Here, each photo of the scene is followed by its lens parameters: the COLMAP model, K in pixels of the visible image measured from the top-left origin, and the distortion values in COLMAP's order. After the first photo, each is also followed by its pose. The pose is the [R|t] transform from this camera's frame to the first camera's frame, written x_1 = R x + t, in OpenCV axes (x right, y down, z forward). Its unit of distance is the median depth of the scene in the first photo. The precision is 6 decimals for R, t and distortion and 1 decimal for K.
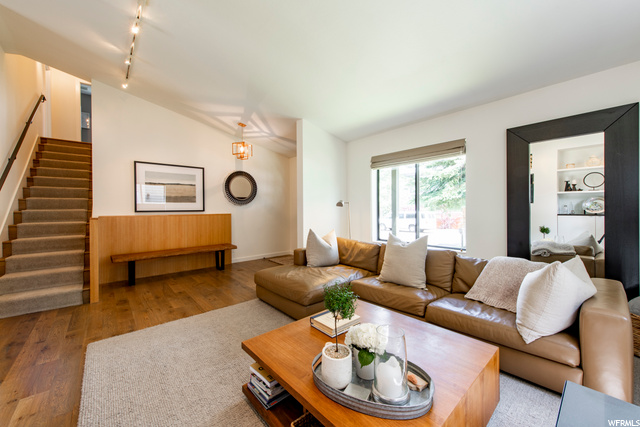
lens RADIAL K [[249.0, 0, 319.4], [0, 249.0, 211.4], [0, 0, 1]] dist [0.001661, 0.000002]
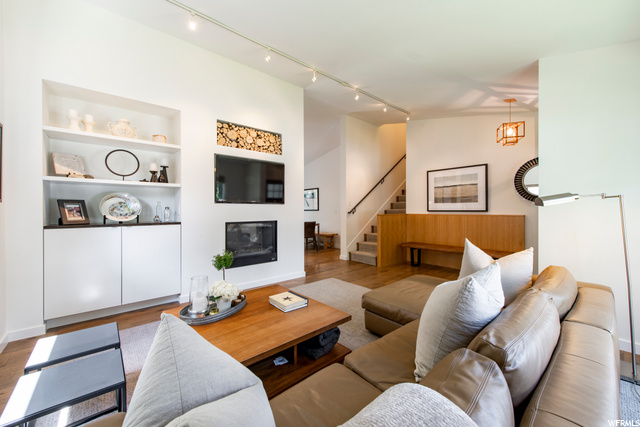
lens RADIAL K [[249.0, 0, 319.5], [0, 249.0, 210.4], [0, 0, 1]] dist [0.001661, 0.000002]
pose [[-0.010951, 0.006845, -0.999917, 0.471883], [-0.007503, 0.999948, 0.006927, -0.007149], [0.999912, 0.007578, -0.010899, 0.418616]]
